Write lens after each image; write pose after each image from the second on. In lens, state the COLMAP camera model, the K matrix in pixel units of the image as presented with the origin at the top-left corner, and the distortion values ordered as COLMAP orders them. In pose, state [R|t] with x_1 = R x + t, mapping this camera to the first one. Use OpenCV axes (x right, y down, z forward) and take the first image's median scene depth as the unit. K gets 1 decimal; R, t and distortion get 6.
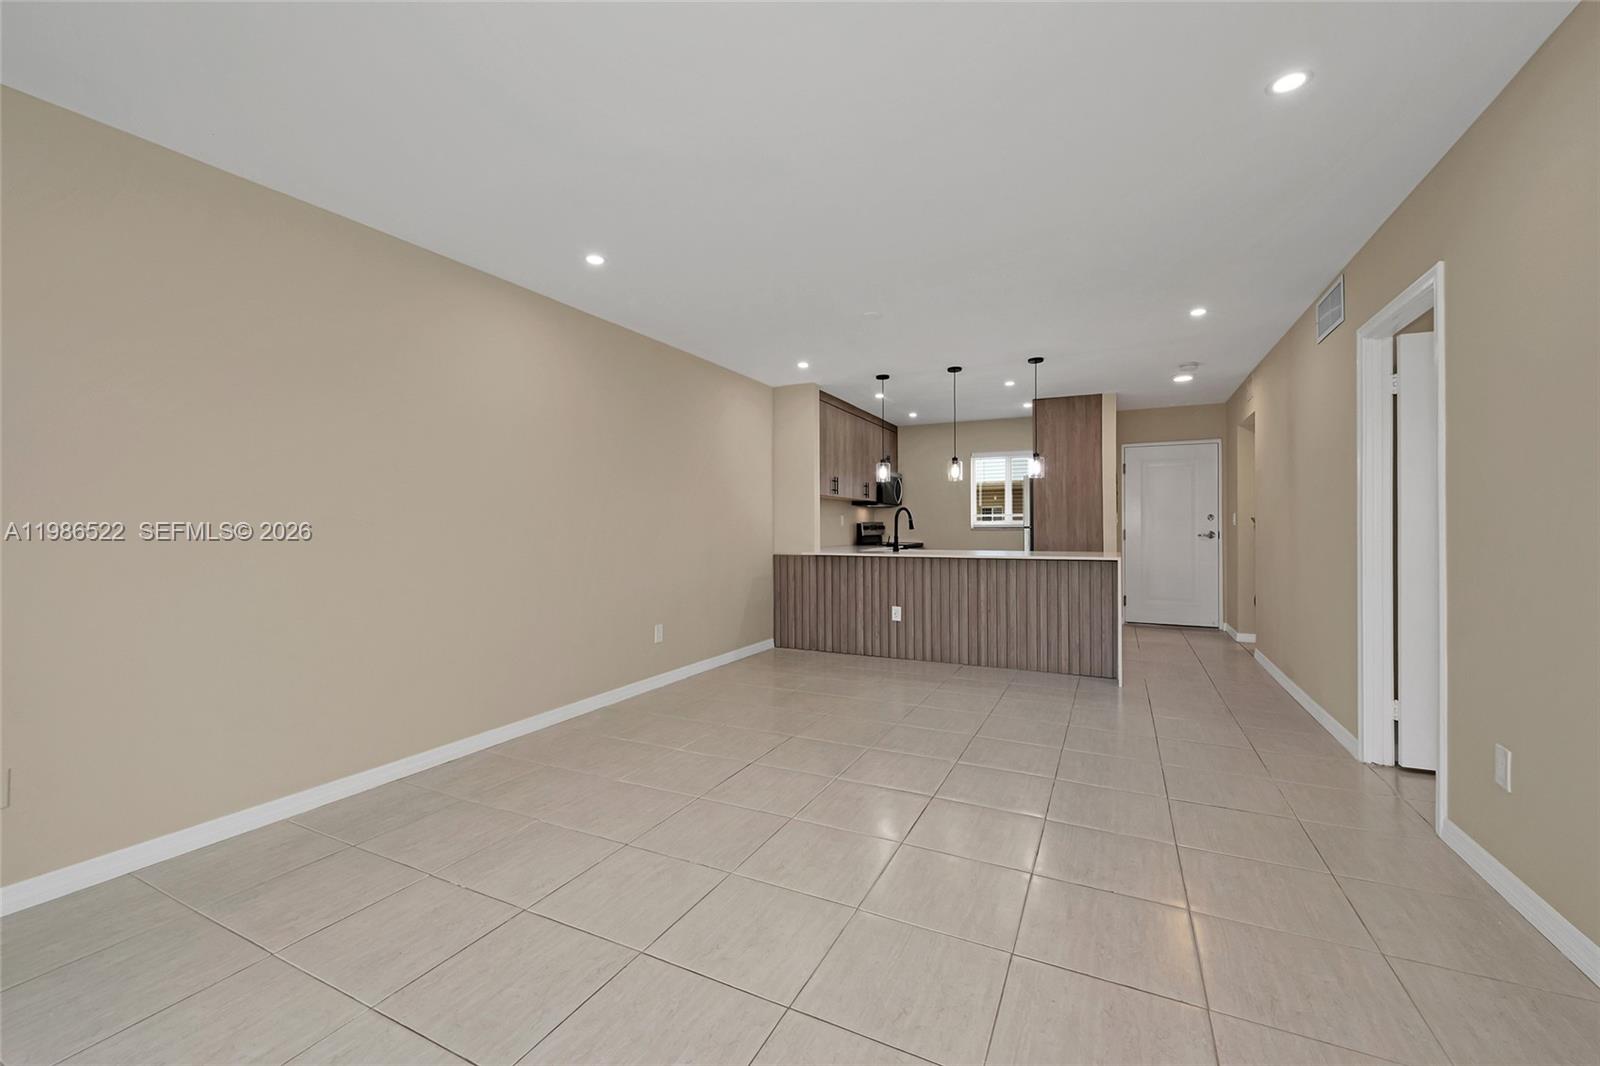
lens RADIAL K [[647.5, 0, 797.5], [0, 647.5, 522.3], [0, 0, 1]] dist [-0.001035, -0.000297]
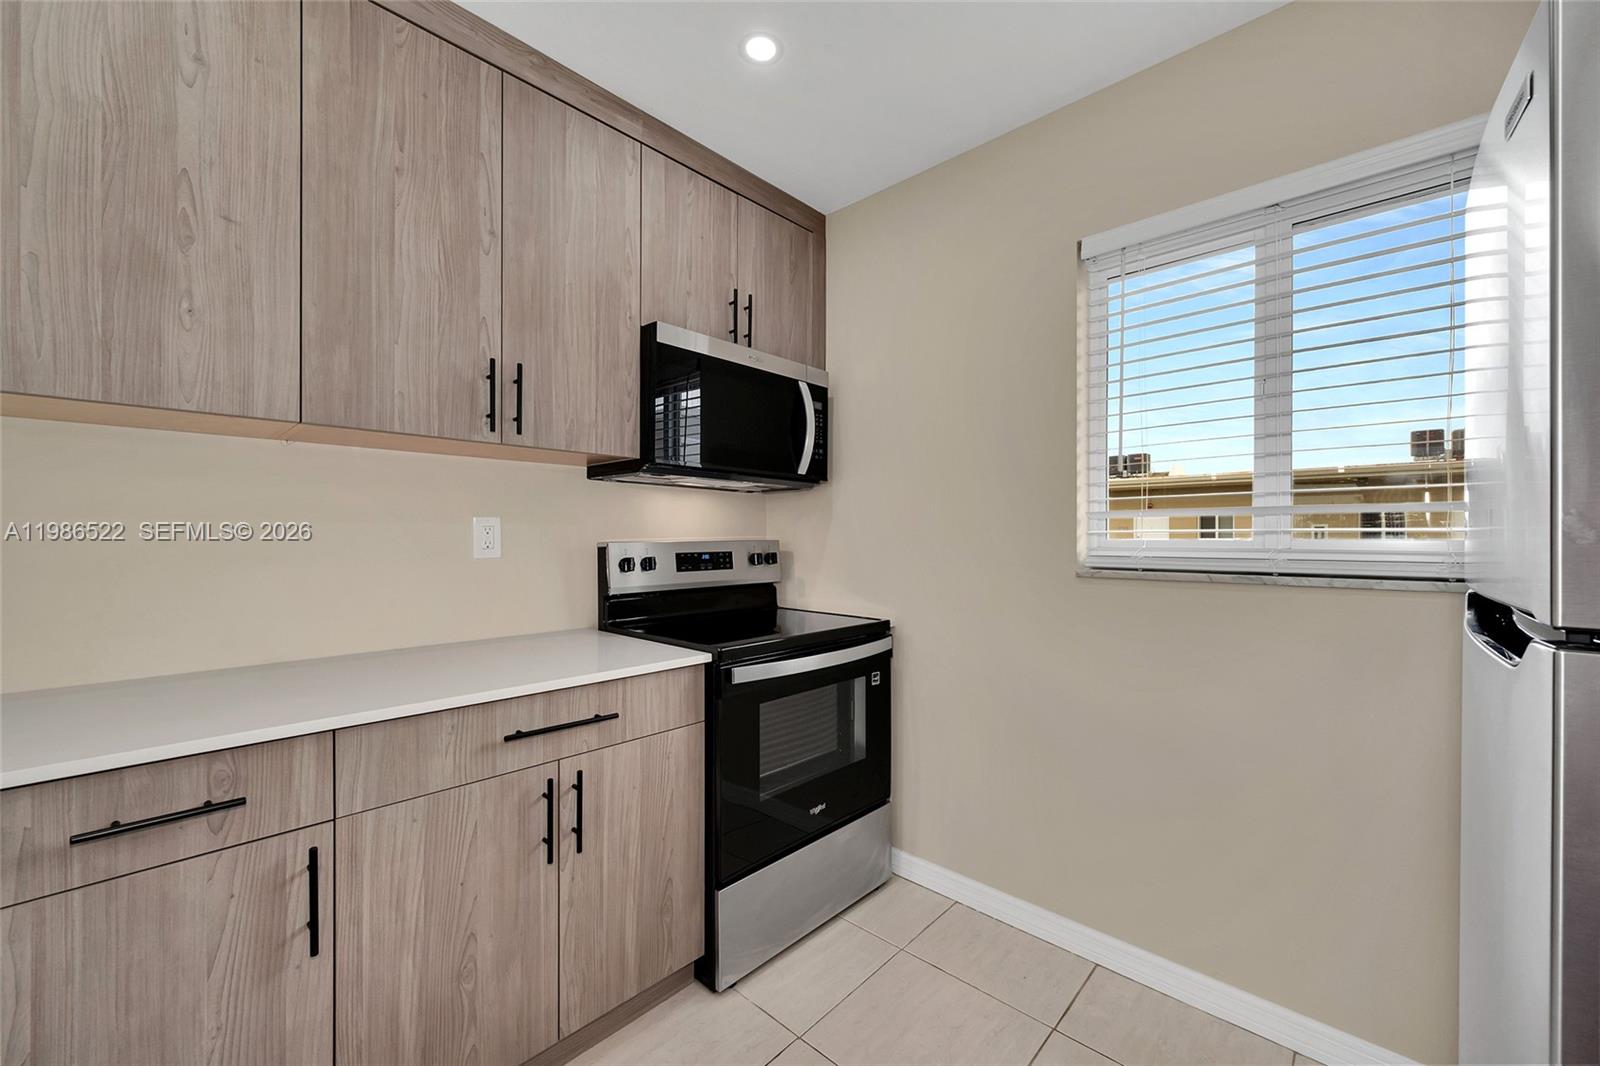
lens RADIAL K [[629.4, 0, 798.3], [0, 629.4, 538.2], [0, 0, 1]] dist [-0.001383, 0.000001]
pose [[0.955613, 0.004032, -0.294596, 0.323526], [-0.000650, 0.999933, 0.011576, -0.006542], [0.294623, -0.010871, 0.955552, 1.026560]]
